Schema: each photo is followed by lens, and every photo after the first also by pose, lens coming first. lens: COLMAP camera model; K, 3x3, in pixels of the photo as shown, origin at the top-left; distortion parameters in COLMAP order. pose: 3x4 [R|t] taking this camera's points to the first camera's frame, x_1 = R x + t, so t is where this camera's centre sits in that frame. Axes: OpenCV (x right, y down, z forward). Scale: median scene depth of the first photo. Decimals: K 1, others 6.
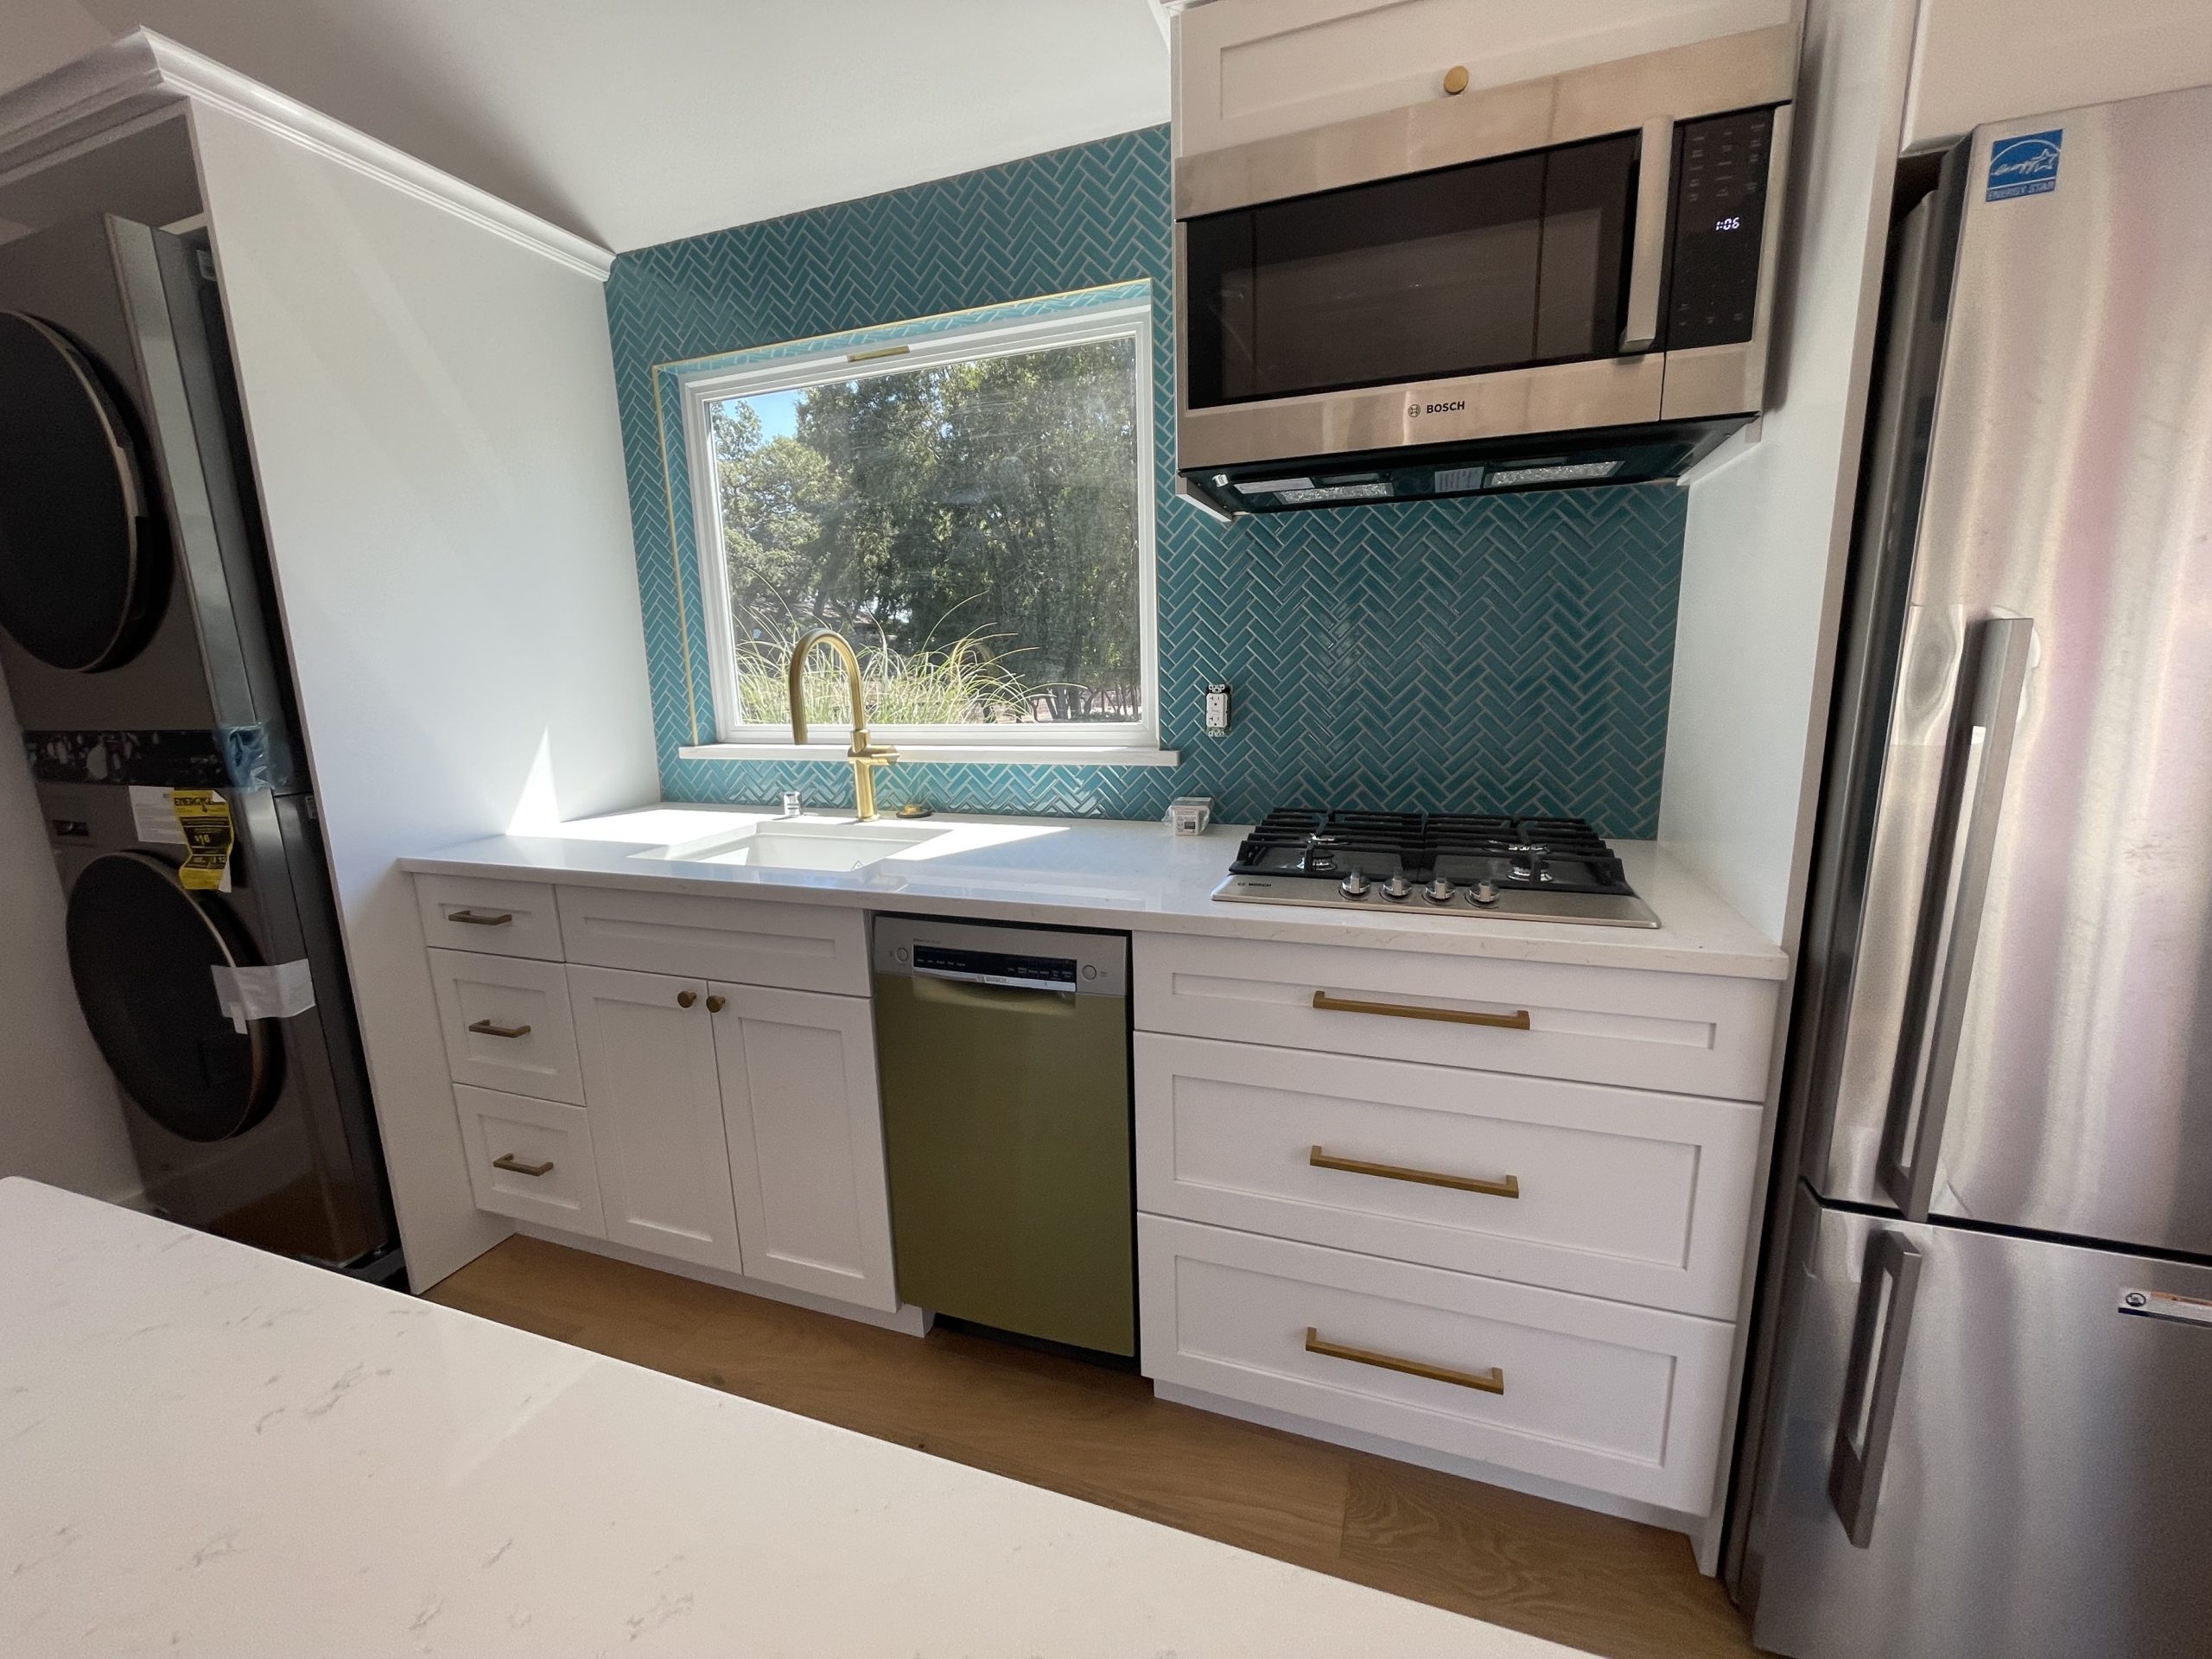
lens RADIAL K [[894.3, 0, 1109.1], [0, 894.3, 833.7], [0, 0, 1]] dist [-0.001031, 0.000361]
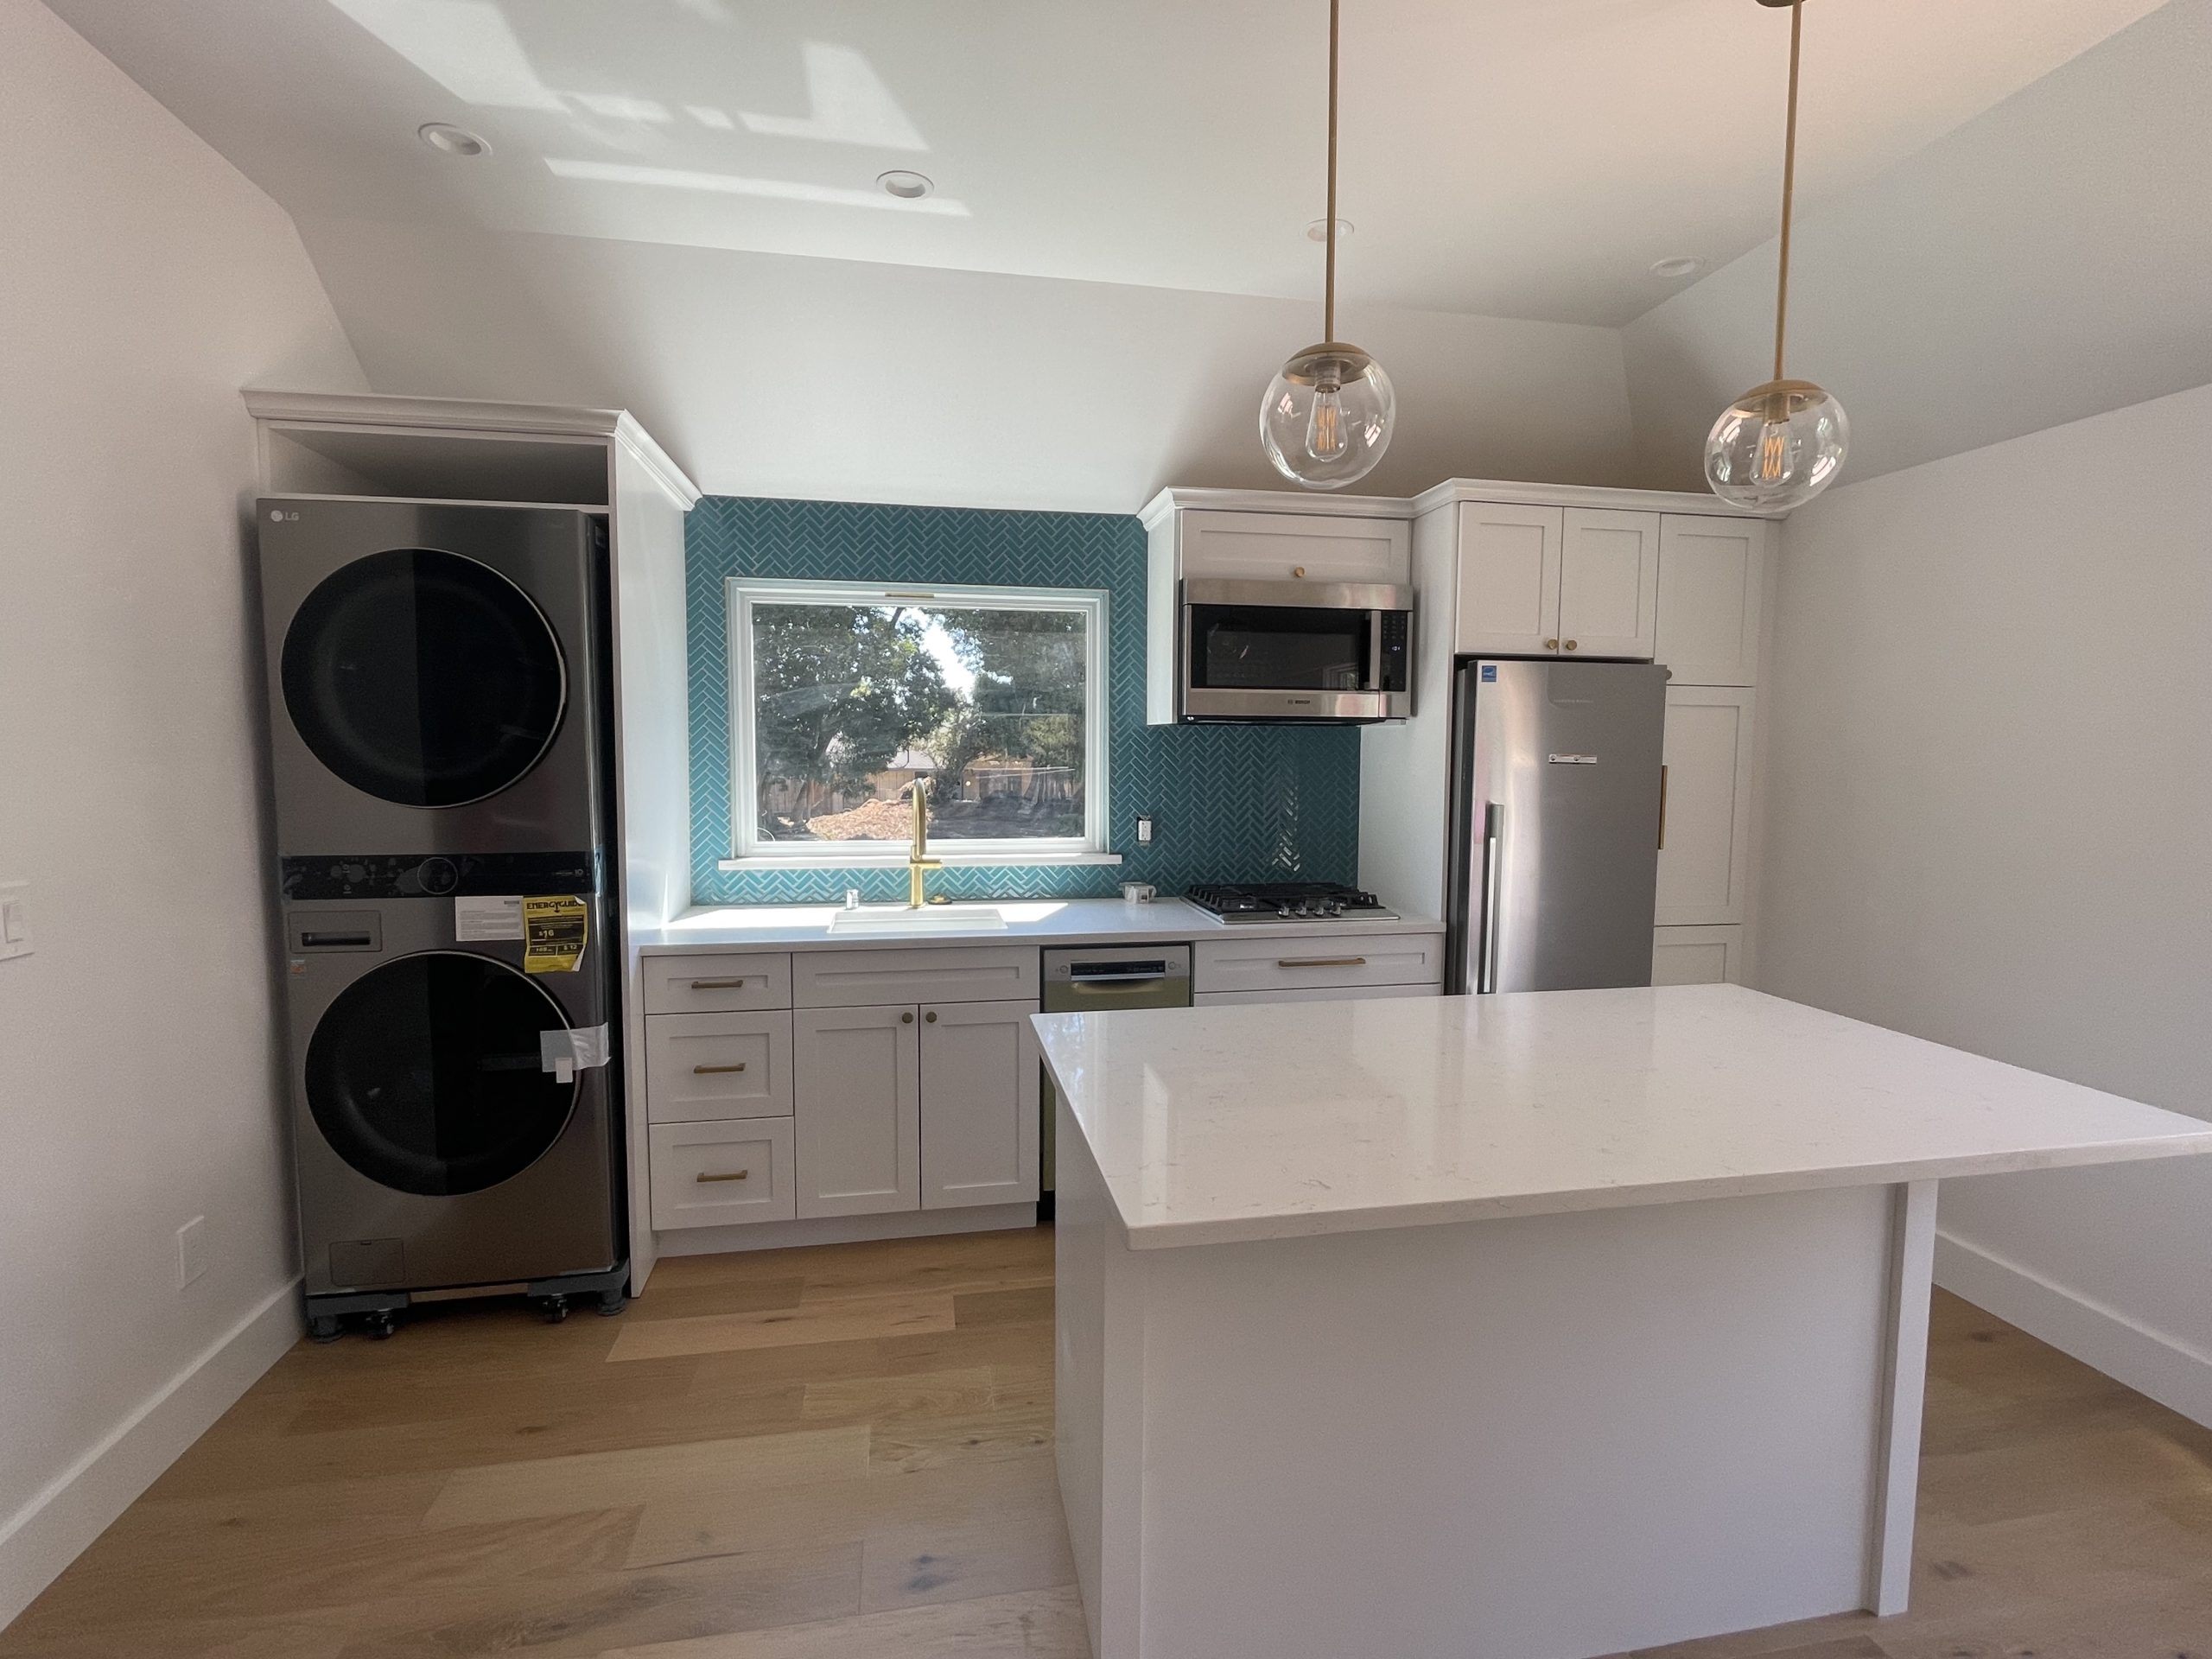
lens RADIAL K [[1040.1, 0, 1104.5], [0, 1040.1, 841.0], [0, 0, 1]] dist [-0.000347, 0.000365]
pose [[0.860559, -0.012176, 0.509205, -1.013264], [0.070147, 0.993021, -0.094805, 0.068881], [-0.504497, 0.117304, 0.855408, -0.703296]]
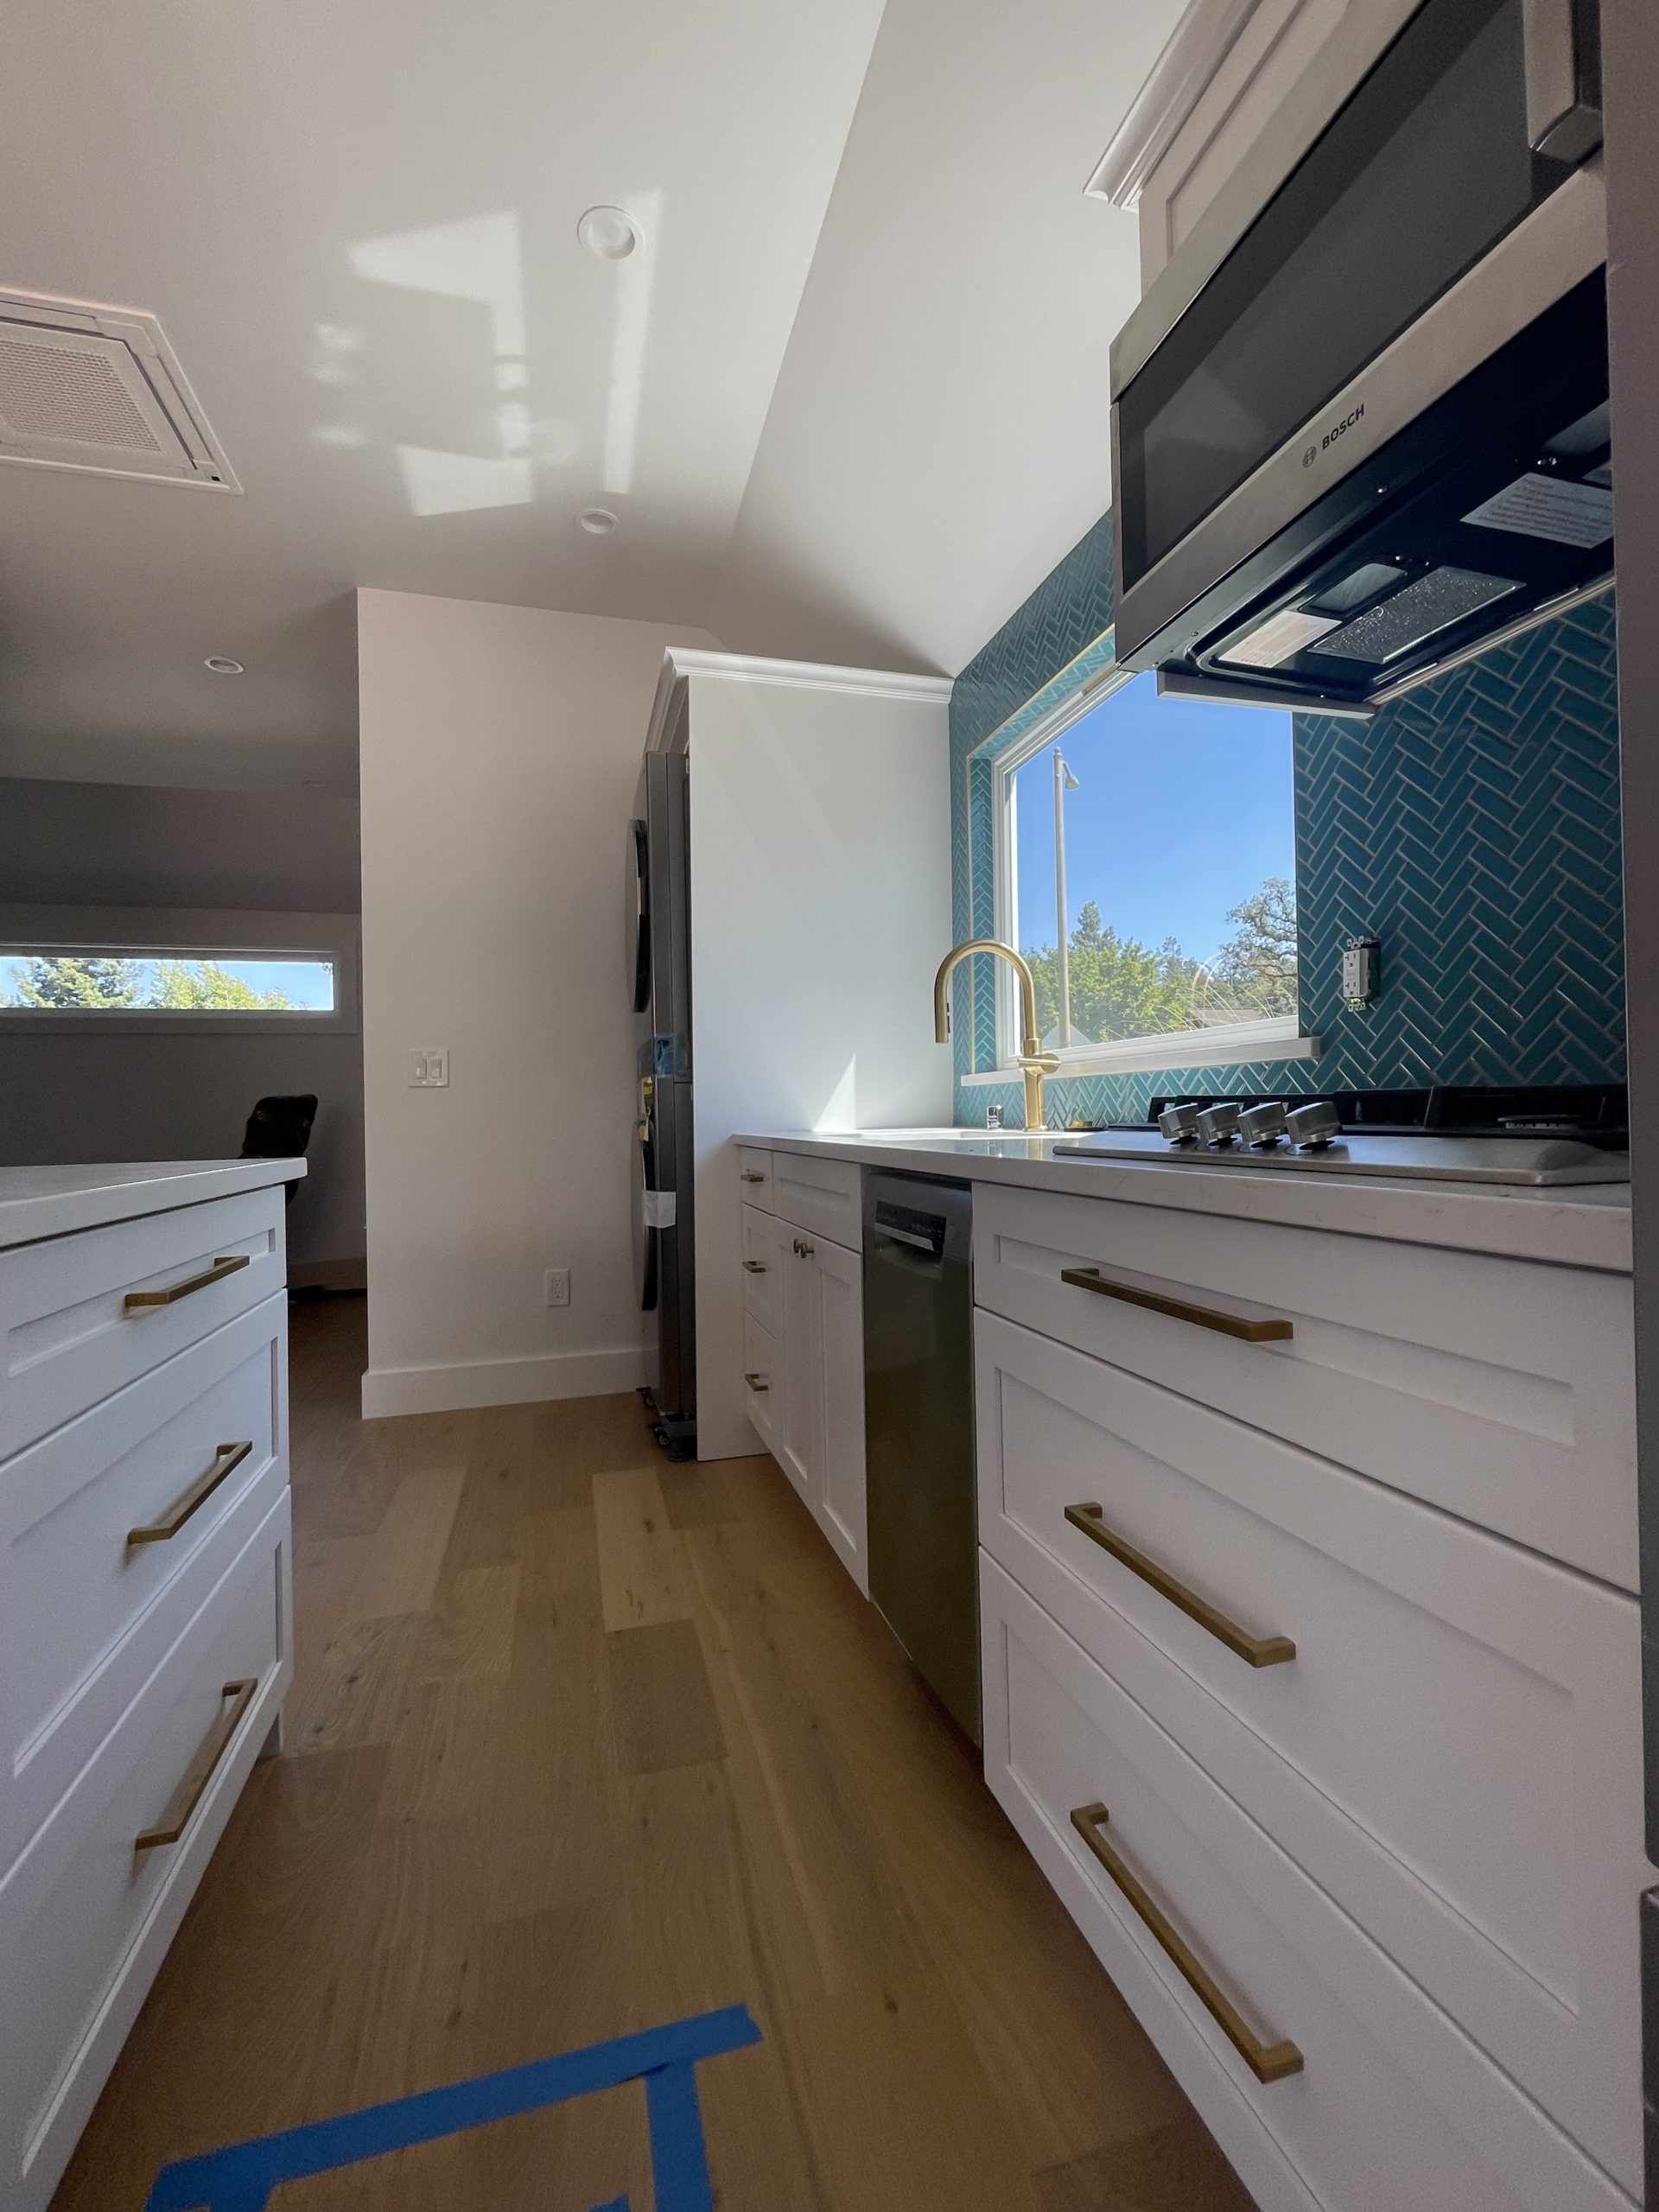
lens RADIAL K [[947.7, 0, 824.1], [0, 947.7, 1105.9], [0, 0, 1]] dist [-0.004119, 0.000067]
pose [[0.577040, 0.010208, -0.816652, 0.516853], [-0.154281, 0.983281, -0.096723, 0.109122], [0.802012, 0.181807, 0.568967, 0.261948]]
